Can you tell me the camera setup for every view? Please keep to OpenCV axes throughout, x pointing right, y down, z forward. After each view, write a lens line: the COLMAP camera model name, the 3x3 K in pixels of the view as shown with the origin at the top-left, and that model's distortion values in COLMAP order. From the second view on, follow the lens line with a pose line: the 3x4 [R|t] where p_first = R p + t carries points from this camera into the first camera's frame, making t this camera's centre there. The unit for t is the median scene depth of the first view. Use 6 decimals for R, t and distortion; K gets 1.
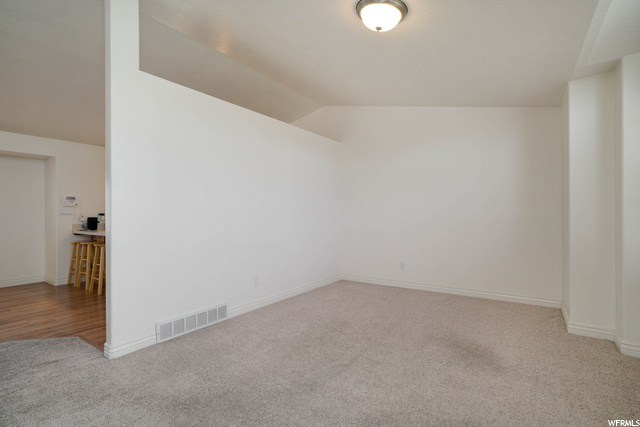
lens RADIAL K [[311.2, 0, 320.2], [0, 311.2, 213.0], [0, 0, 1]] dist [-0.003076, 0.000355]
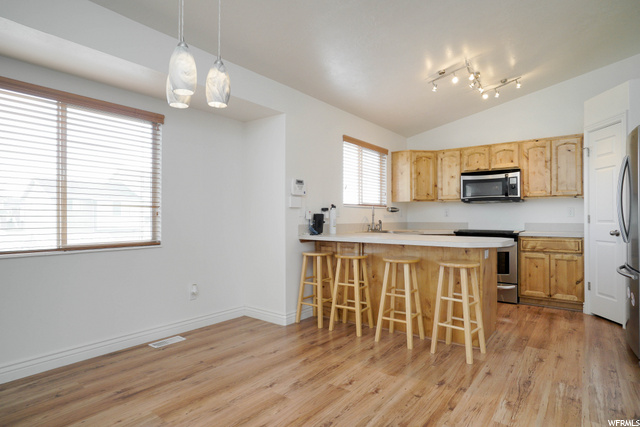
lens RADIAL K [[355.4, 0, 317.3], [0, 355.4, 212.9], [0, 0, 1]] dist [-0.033434, 0.017746]
pose [[0.999375, -0.001482, -0.035323, -0.732951], [0.001227, 0.999973, -0.007227, 0.018007], [0.035332, 0.007179, 0.999350, 0.298899]]
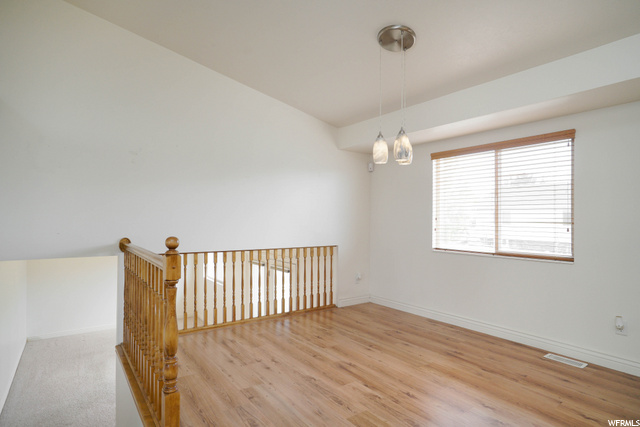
lens RADIAL K [[355.4, 0, 322.7], [0, 355.4, 219.9], [0, 0, 1]] dist [-0.033434, 0.017746]
pose [[-0.332920, -0.010169, -0.942900, 0.138223], [-0.008752, 0.999932, -0.007694, -0.007687], [0.942914, 0.005691, -0.332987, 1.150539]]
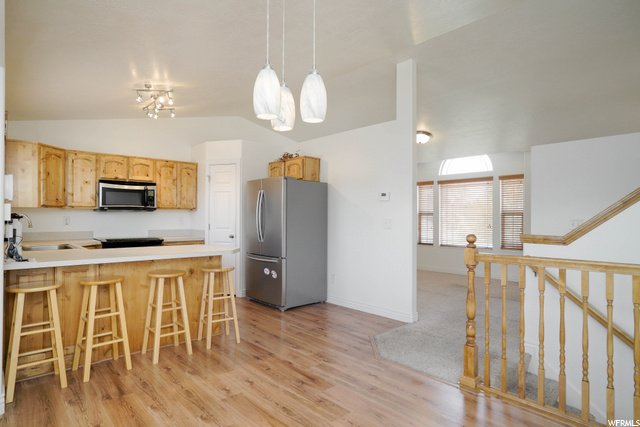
lens RADIAL K [[355.4, 0, 319.7], [0, 355.4, 214.7], [0, 0, 1]] dist [-0.033434, 0.017746]
pose [[0.204762, 0.006311, 0.978792, -1.138850], [-0.011048, 0.999930, -0.004136, -0.008089], [-0.978750, -0.009967, 0.204817, 0.520626]]
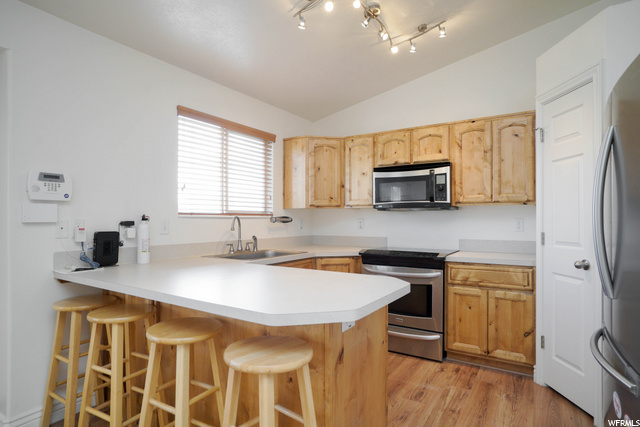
lens RADIAL K [[355.4, 0, 322.1], [0, 355.4, 215.3], [0, 0, 1]] dist [-0.033434, 0.017746]
pose [[0.998373, -0.001570, 0.057007, -0.519270], [0.001796, 0.999991, -0.003912, -0.003402], [-0.057000, 0.004008, 0.998366, 0.589791]]
